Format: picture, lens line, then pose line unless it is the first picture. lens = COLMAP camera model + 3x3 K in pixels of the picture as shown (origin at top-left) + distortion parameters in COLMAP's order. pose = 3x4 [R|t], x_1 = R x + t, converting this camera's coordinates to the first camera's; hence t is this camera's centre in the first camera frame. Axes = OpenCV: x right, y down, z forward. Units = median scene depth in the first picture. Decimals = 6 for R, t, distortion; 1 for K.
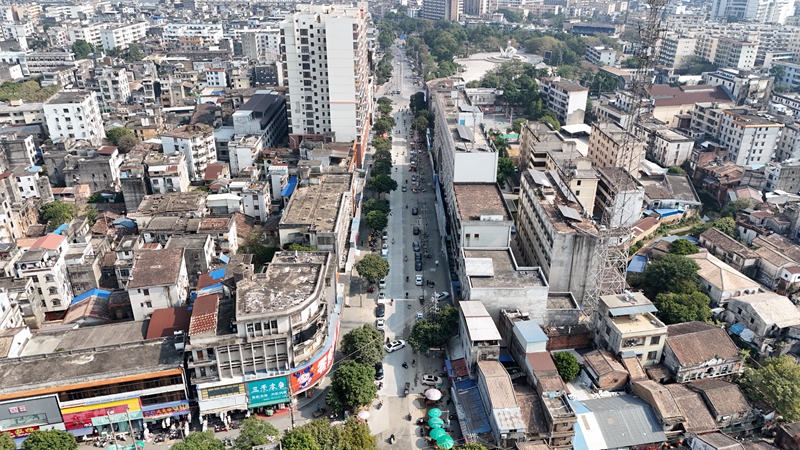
lens RADIAL K [[588.6, 0, 399.8], [0, 588.6, 224.8], [0, 0, 1]] dist [0.064855, -0.050301]
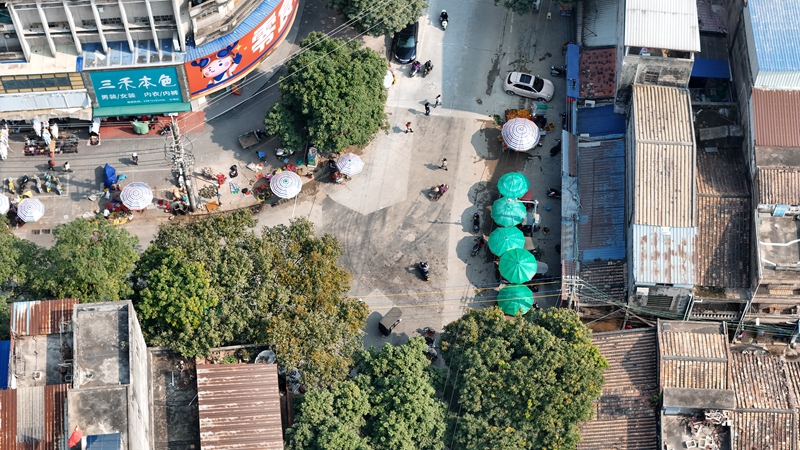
lens RADIAL K [[1597.3, 0, 399.2], [0, 1597.3, 223.4], [0, 0, 1]] dist [-0.176794, 0.000000]
pose [[0.985757, 0.142923, -0.088636, 0.059967], [-0.066823, 0.816514, 0.573446, -0.224744], [0.154331, -0.559355, 0.814434, 0.021116]]
